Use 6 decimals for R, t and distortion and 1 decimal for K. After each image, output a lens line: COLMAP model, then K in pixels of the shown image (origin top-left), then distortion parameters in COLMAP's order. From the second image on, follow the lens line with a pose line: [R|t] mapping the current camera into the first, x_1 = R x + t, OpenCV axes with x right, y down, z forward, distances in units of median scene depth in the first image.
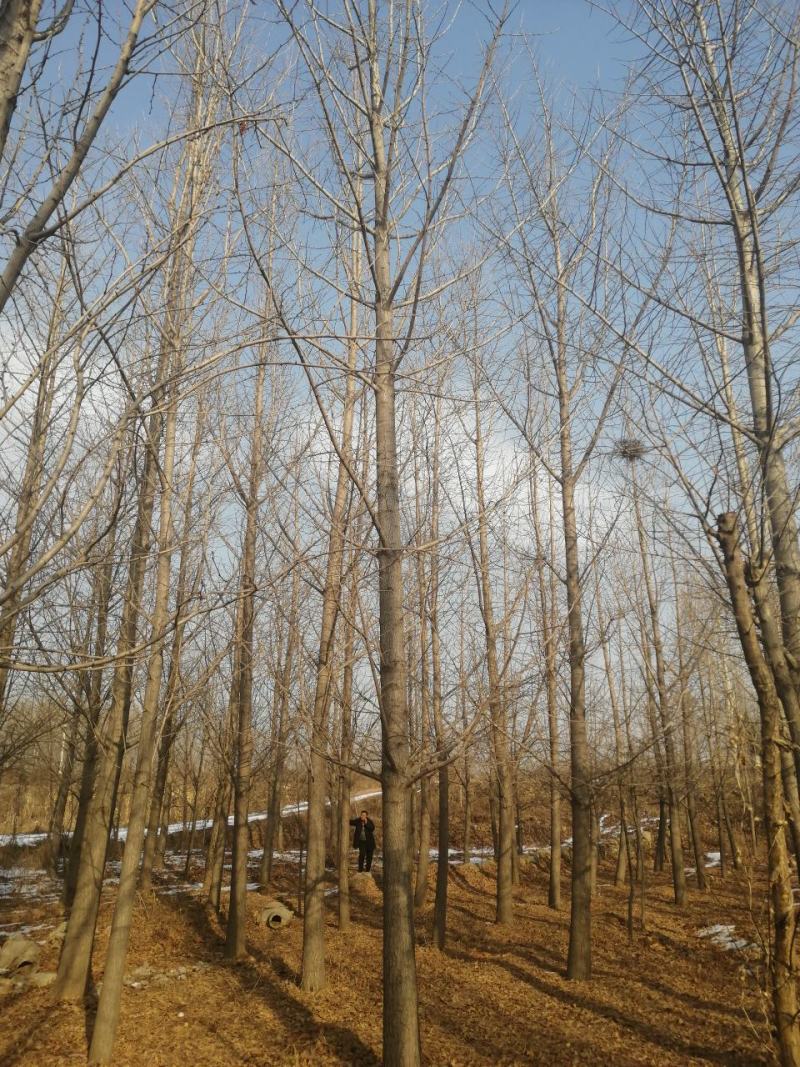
lens RADIAL K [[826.5, 0, 400.0], [0, 826.5, 533.5], [0, 0, 1]] dist [0.048556, -0.072442]
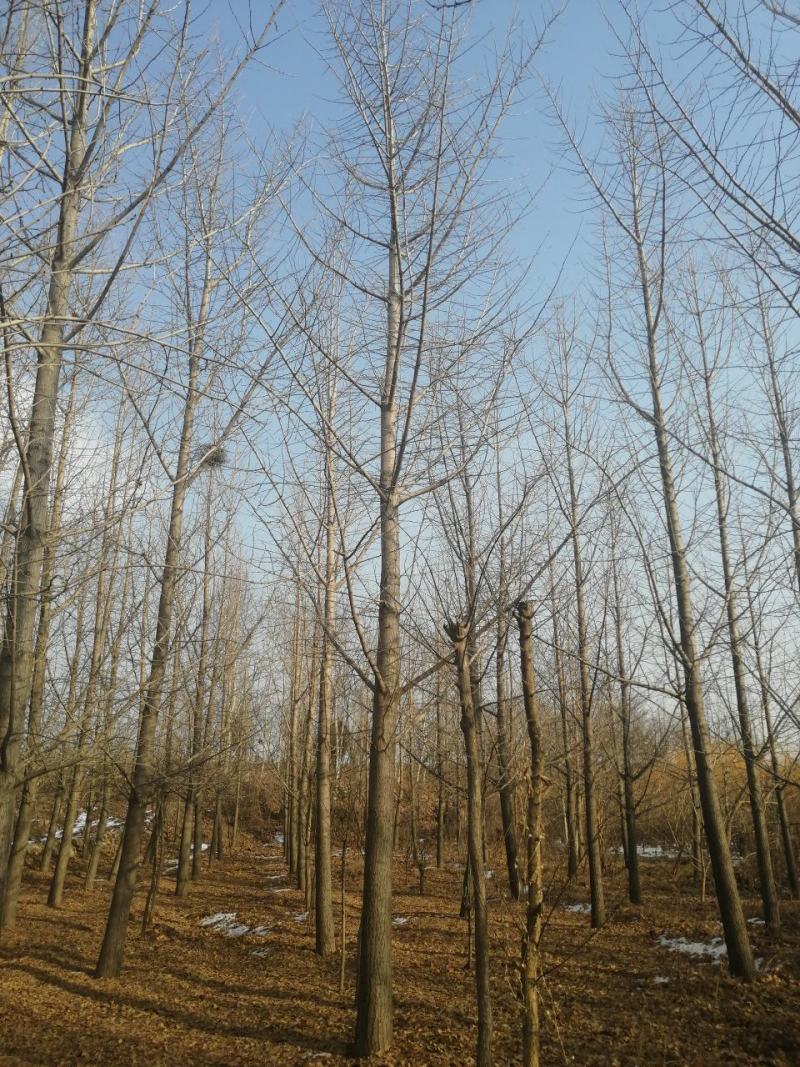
lens RADIAL K [[826.5, 0, 400.0], [0, 826.5, 533.5], [0, 0, 1]] dist [0.048556, -0.072442]
pose [[0.828933, 0.180290, 0.529495, -0.126944], [-0.185257, 0.981694, -0.044238, -0.009327], [-0.527778, -0.061422, 0.847159, -0.001050]]
